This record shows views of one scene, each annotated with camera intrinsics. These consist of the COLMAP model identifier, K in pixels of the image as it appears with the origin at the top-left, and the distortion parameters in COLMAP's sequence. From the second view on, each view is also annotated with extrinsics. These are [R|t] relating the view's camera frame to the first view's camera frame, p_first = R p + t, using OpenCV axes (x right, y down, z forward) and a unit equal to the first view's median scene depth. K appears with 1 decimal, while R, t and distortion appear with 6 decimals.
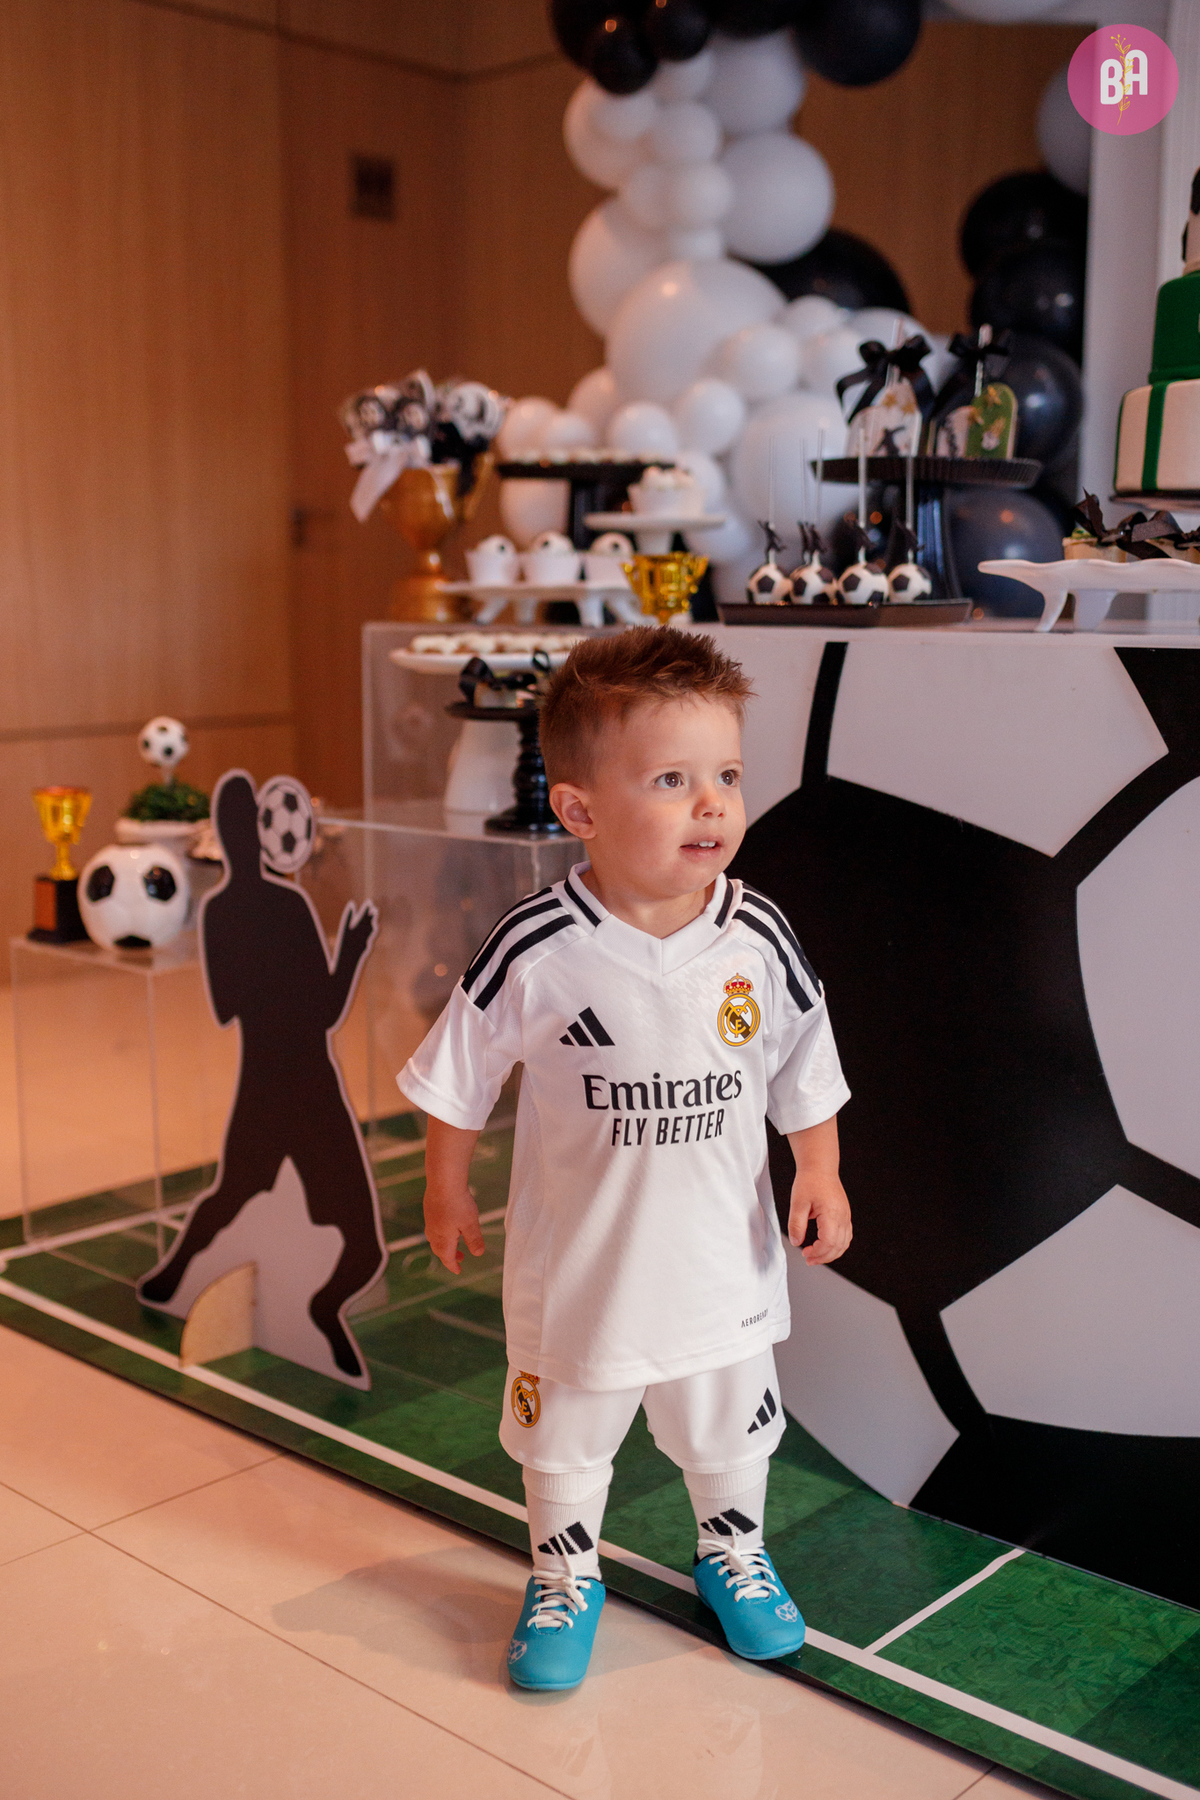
lens RADIAL K [[2004.7, 0, 593.7], [0, 2004.7, 924.6], [0, 0, 1]] dist [-0.010674, -0.002952]
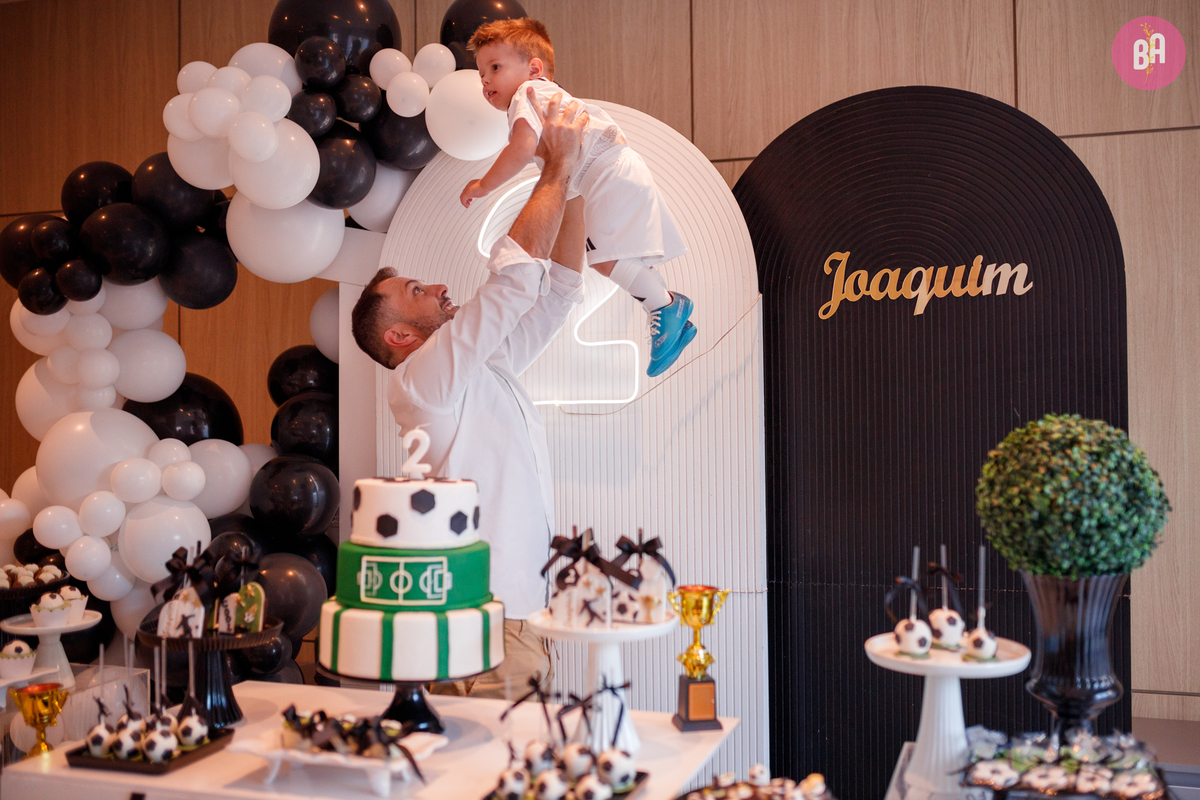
lens RADIAL K [[1190.1, 0, 634.6], [0, 1190.1, 392.0], [0, 0, 1]] dist [-0.063547, 0.104449]
pose [[0.911351, -0.004426, 0.411607, 0.084244], [0.077711, 0.983811, -0.161483, -0.238870], [-0.404229, 0.179154, 0.896941, -0.051450]]
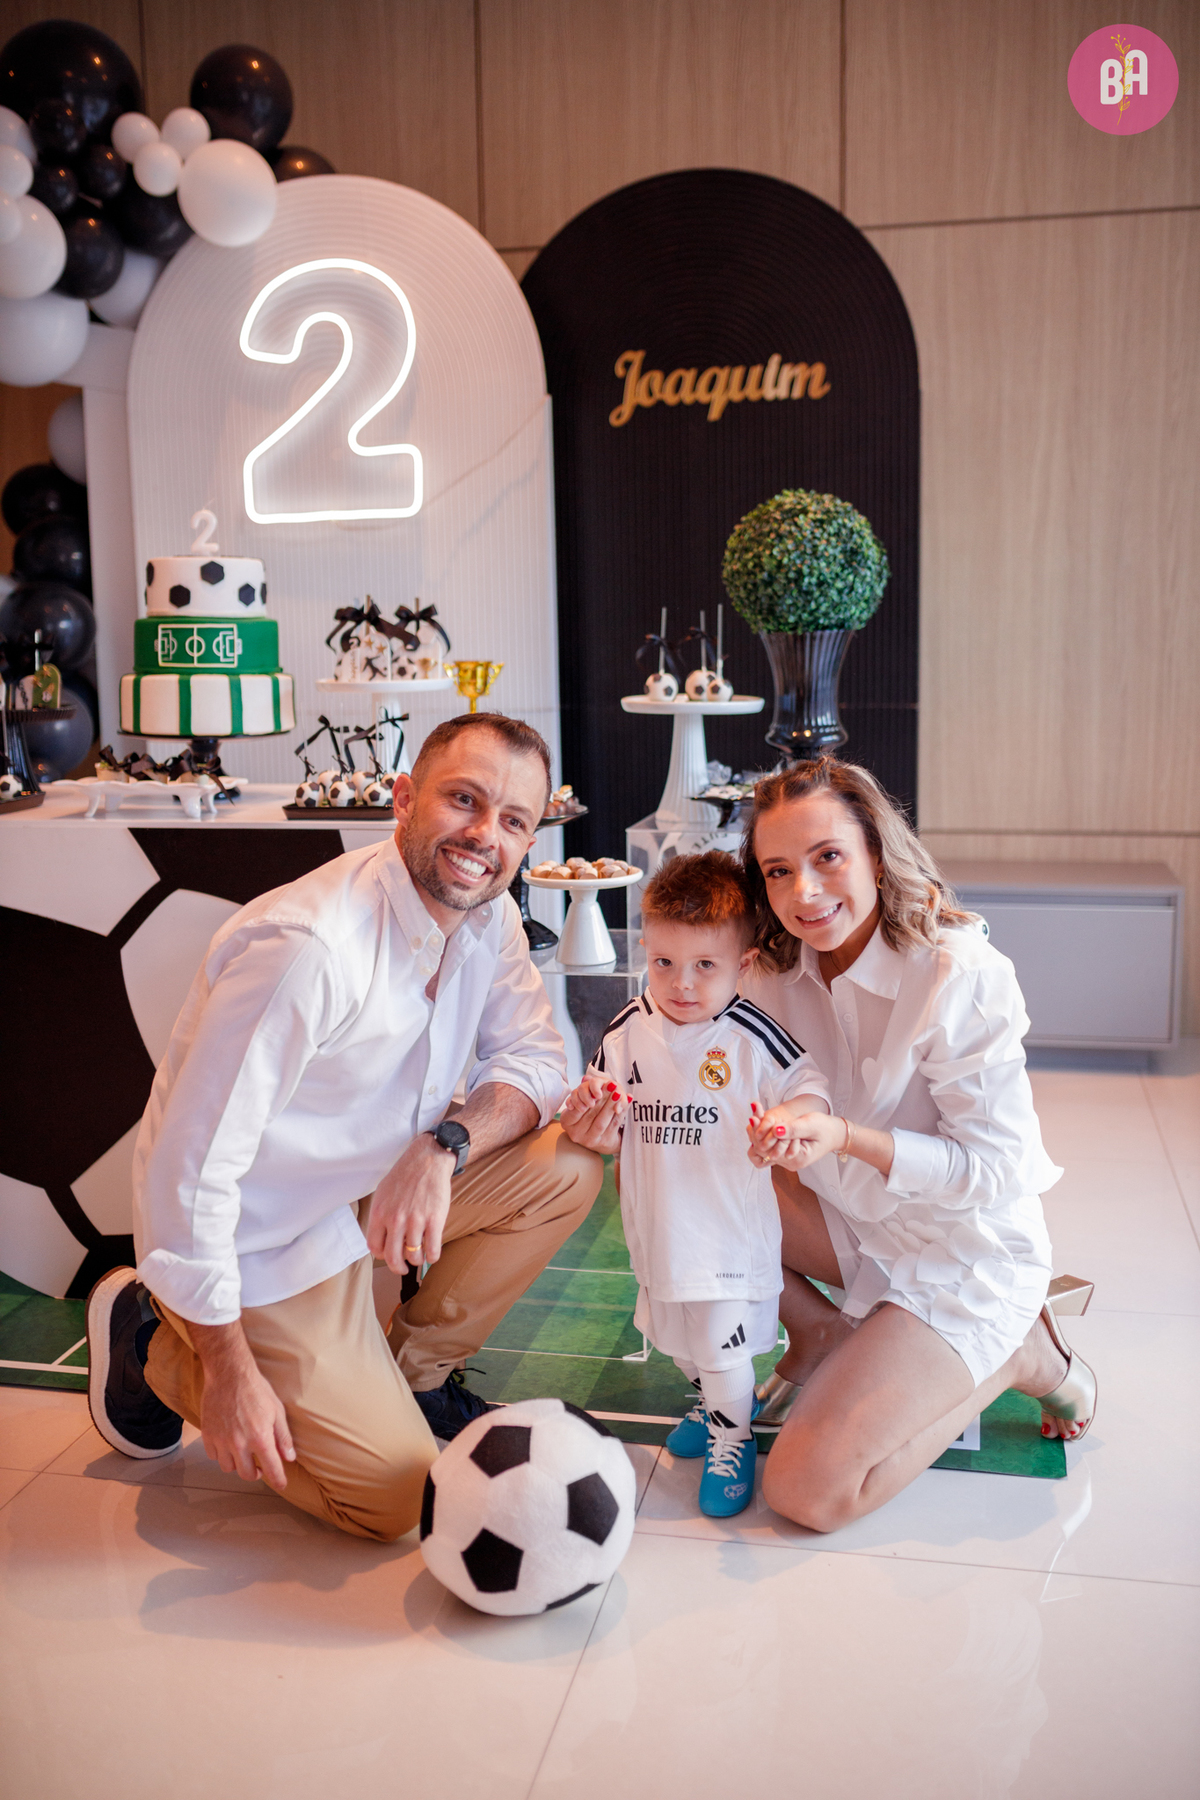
lens RADIAL K [[1716.9, 0, 607.1], [0, 1716.9, 891.2], [0, 0, 1]] dist [-0.061907, 0.092492]
pose [[0.867545, -0.091802, 0.488812, -0.122304], [0.098849, 0.995037, 0.011437, -0.038901], [-0.487436, 0.038396, 0.872314, -0.535648]]
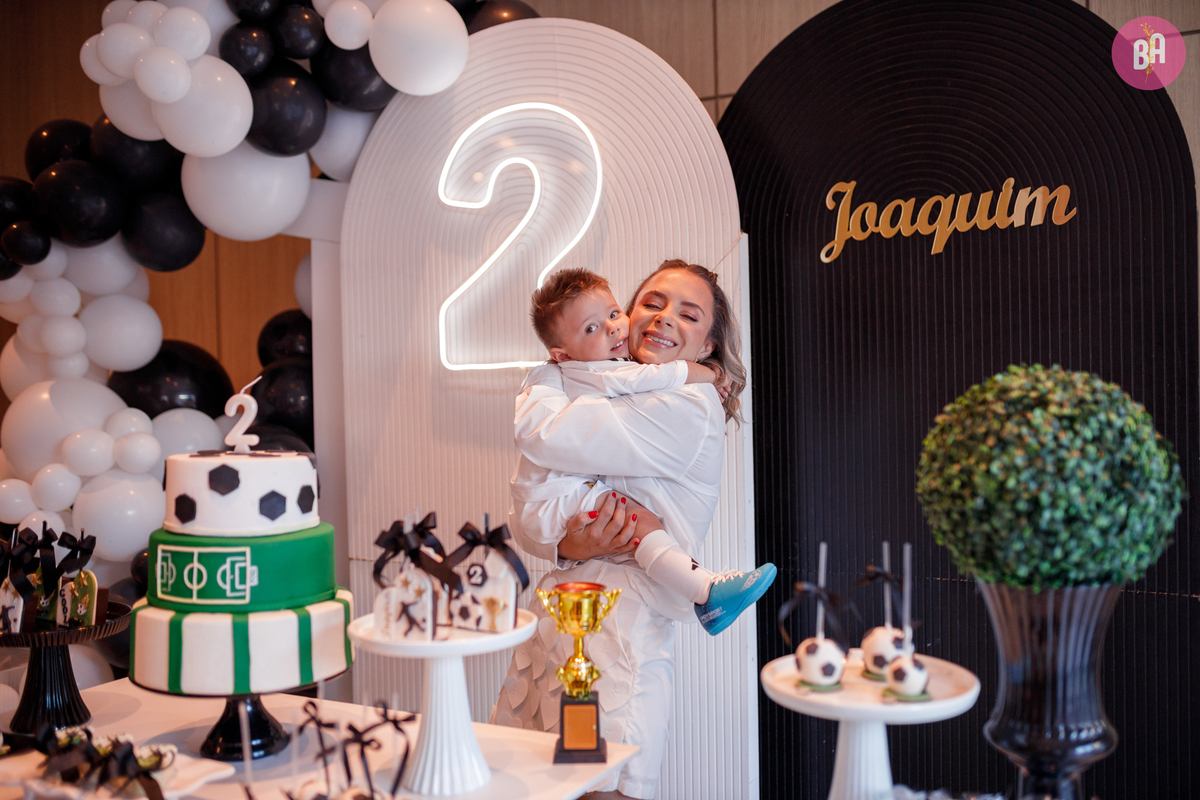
lens RADIAL K [[1144.6, 0, 608.9], [0, 1144.6, 402.8], [0, 0, 1]] dist [-0.061907, 0.092492]
pose [[0.966441, -0.025270, 0.255642, 0.358326], [0.062706, 0.988253, -0.139371, -0.247593], [-0.249117, 0.150724, 0.956673, 0.081246]]
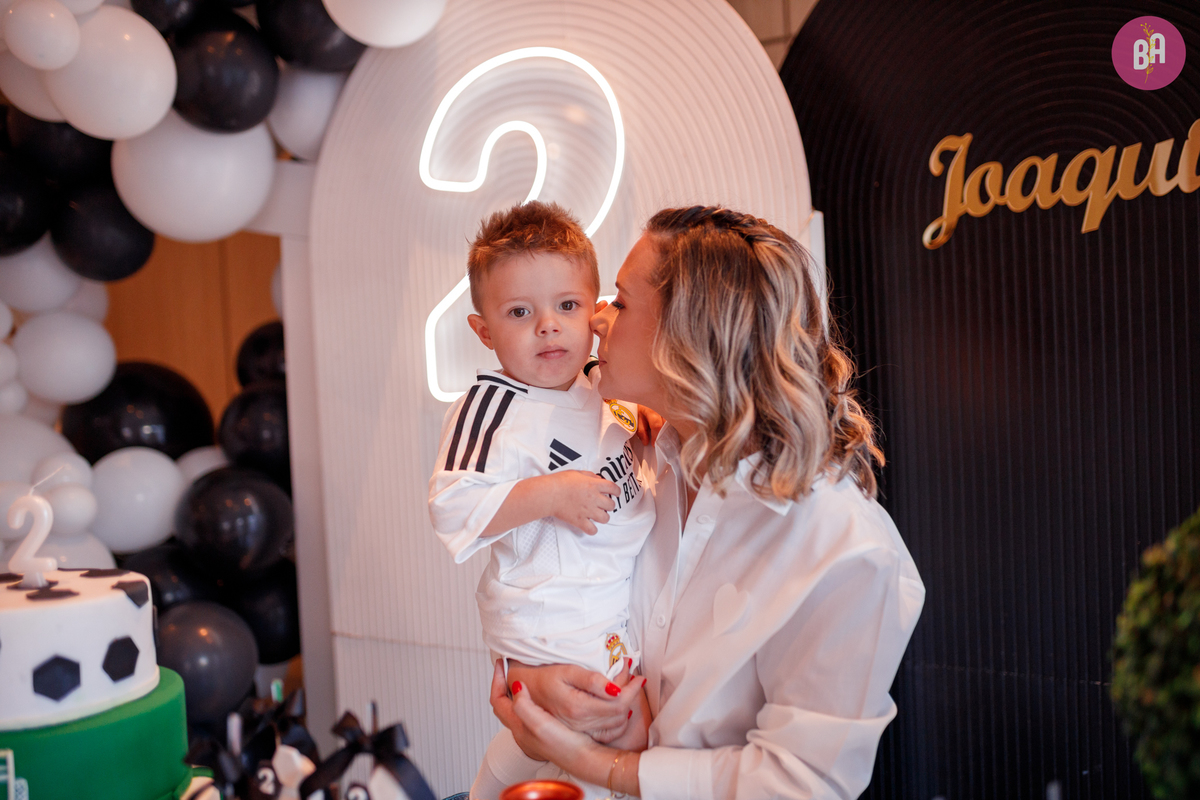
lens RADIAL K [[1144.6, 0, 608.9], [0, 1144.6, 402.8], [0, 0, 1]] dist [-0.061907, 0.092492]
pose [[0.984274, -0.053193, 0.168449, 0.485338], [0.074283, 0.989810, -0.121482, -0.336016], [-0.160270, 0.132084, 0.978196, 0.336727]]
